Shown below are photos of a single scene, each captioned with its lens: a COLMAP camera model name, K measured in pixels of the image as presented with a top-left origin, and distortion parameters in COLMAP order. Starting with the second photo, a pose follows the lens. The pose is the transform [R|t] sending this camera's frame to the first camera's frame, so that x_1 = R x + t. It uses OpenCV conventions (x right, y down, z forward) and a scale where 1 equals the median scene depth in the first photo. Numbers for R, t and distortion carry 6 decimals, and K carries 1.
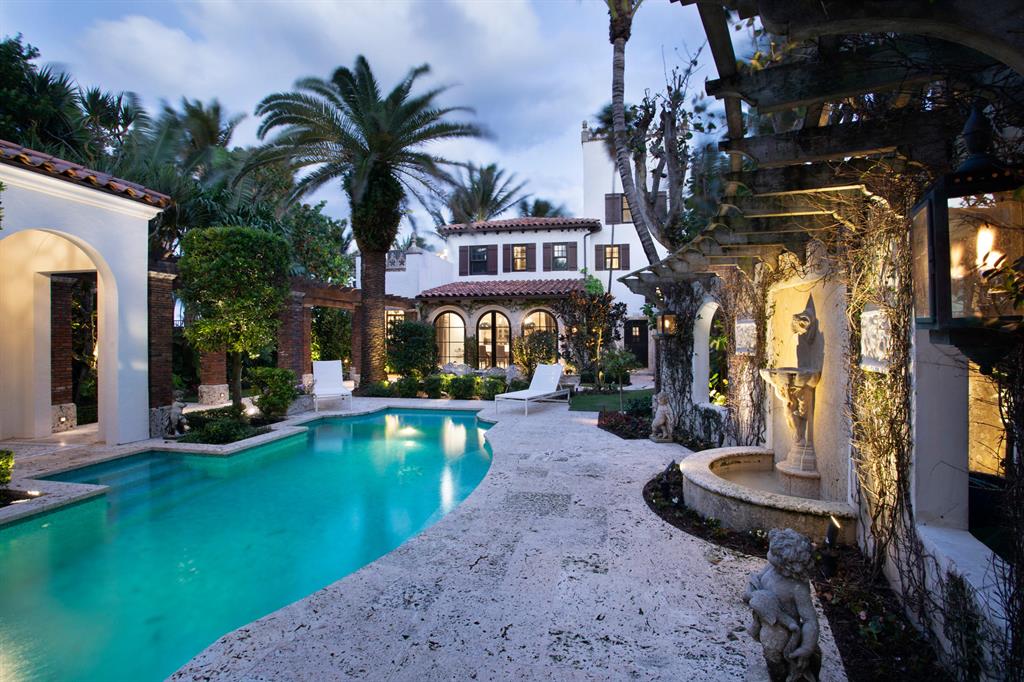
lens RADIAL K [[505.4, 0, 493.5], [0, 505.4, 344.8], [0, 0, 1]] dist [-0.019660, 0.000713]
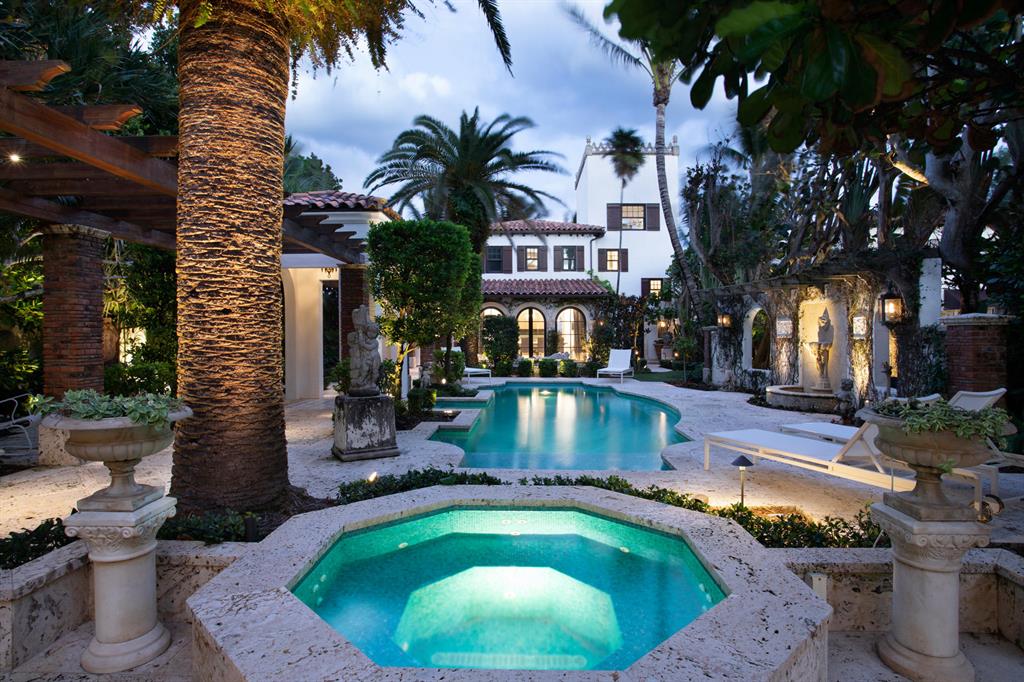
lens RADIAL K [[588.8, 0, 512.0], [0, 588.8, 341.0], [0, 0, 1]] dist [-0.003438, -0.001331]
pose [[0.982364, 0.002350, 0.186962, -0.412548], [-0.001788, 0.999993, -0.003174, 0.018779], [-0.186968, 0.002783, 0.982362, -0.436399]]
